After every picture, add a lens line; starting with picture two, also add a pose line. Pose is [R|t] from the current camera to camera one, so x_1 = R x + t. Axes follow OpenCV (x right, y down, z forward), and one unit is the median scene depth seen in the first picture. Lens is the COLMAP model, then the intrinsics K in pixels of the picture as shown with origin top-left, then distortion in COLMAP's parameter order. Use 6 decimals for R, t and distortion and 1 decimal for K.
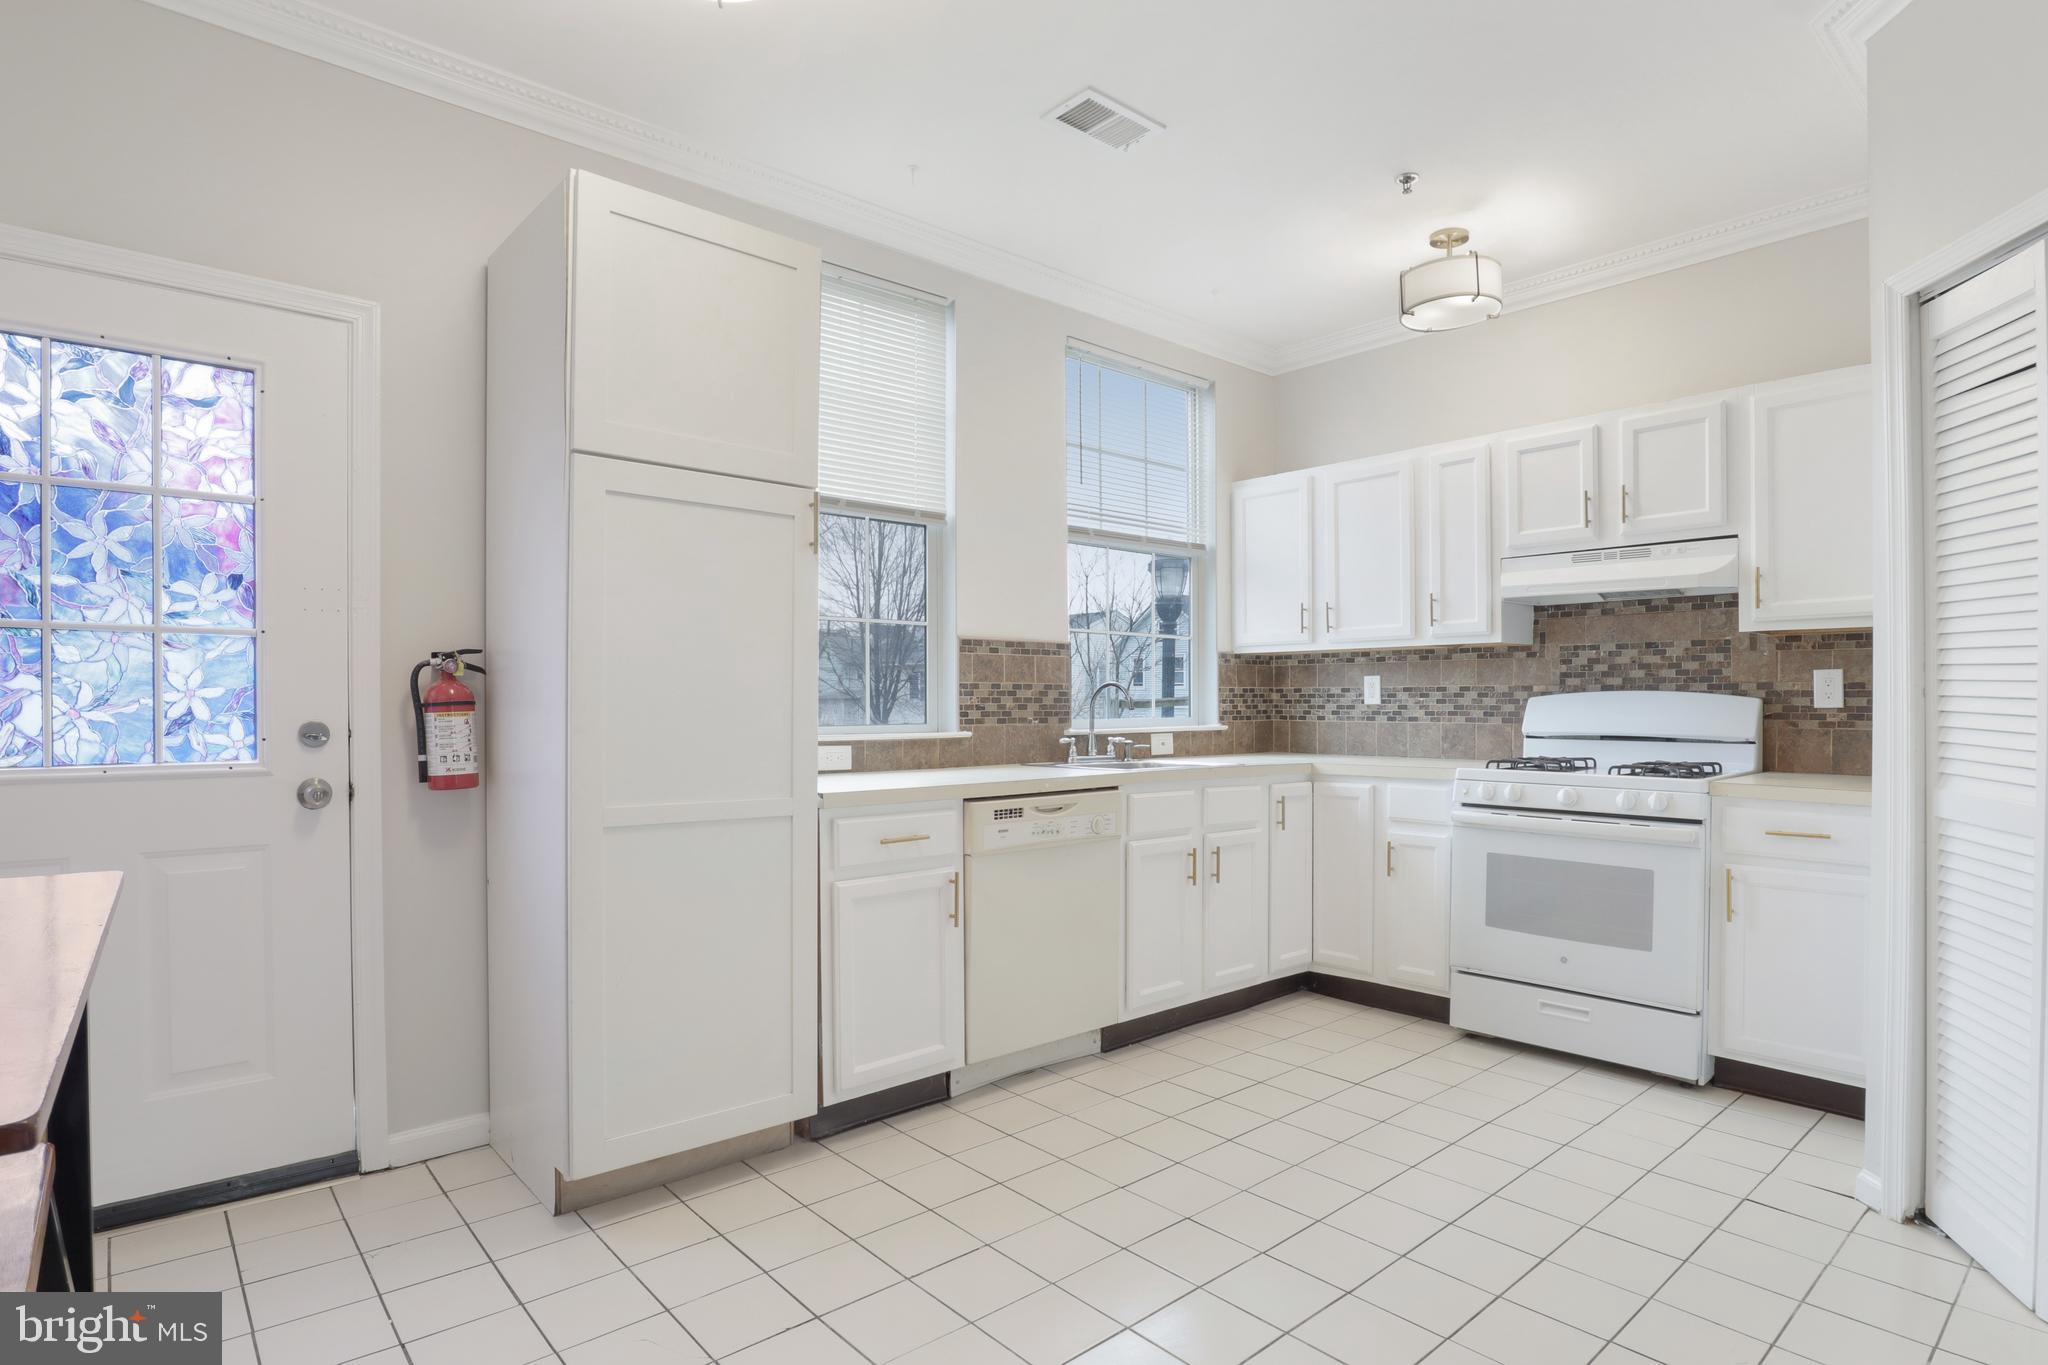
lens RADIAL K [[1083.6, 0, 1031.9], [0, 1083.6, 691.5], [0, 0, 1]] dist [-0.041079, 0.007550]
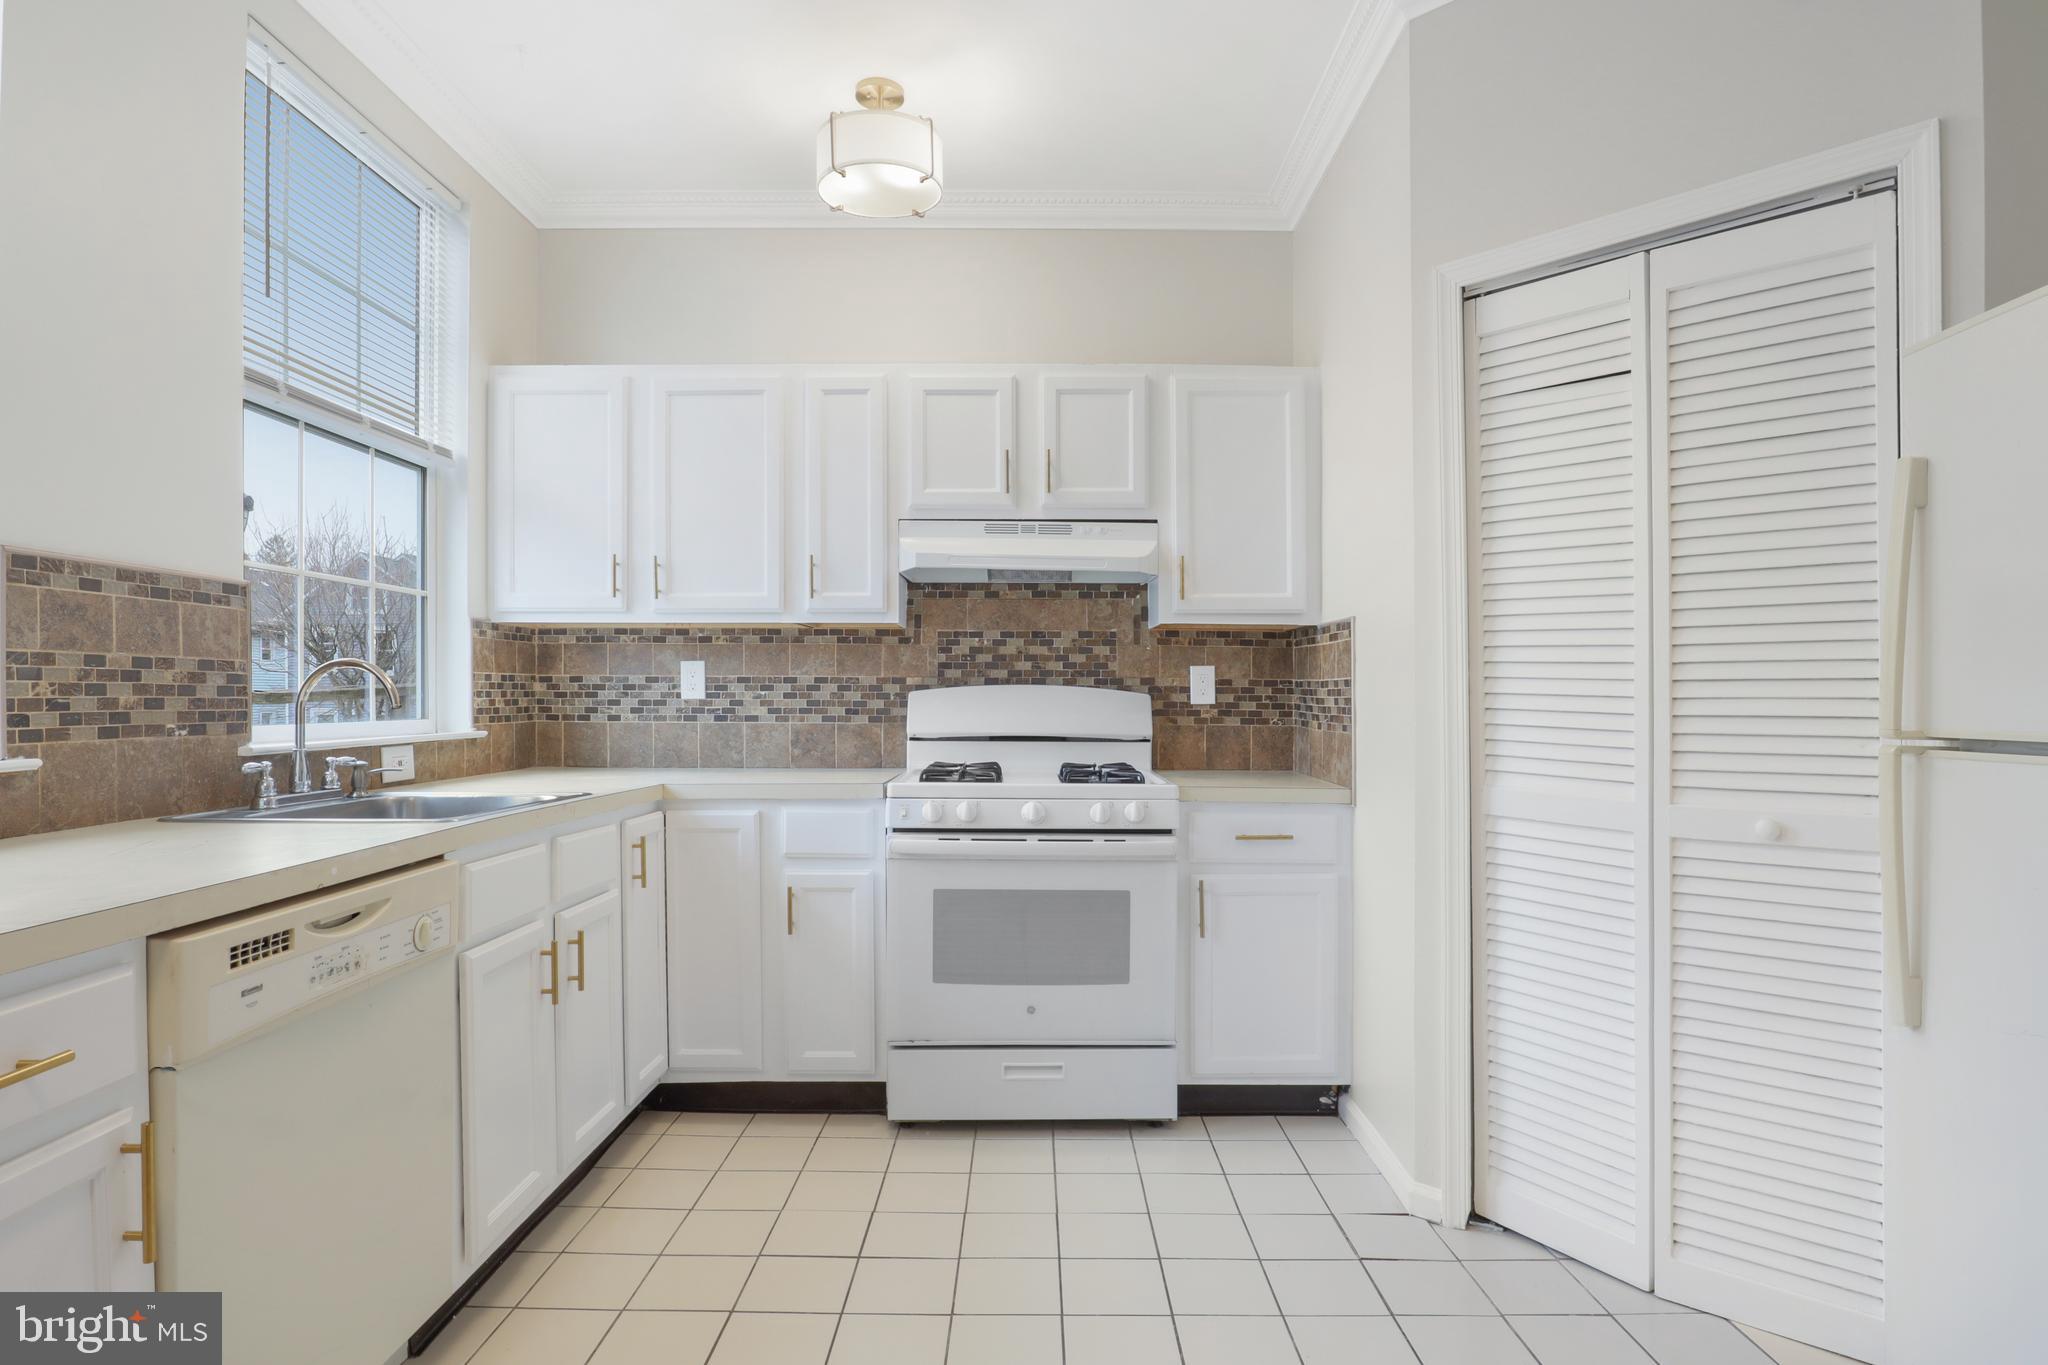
lens RADIAL K [[1083.6, 0, 1025.3], [0, 1083.6, 700.8], [0, 0, 1]] dist [-0.041079, 0.007550]
pose [[0.656615, 0.000376, 0.754226, -0.119462], [-0.011125, 0.999896, 0.009187, 0.004337], [-0.754144, -0.014423, 0.656551, 0.406515]]
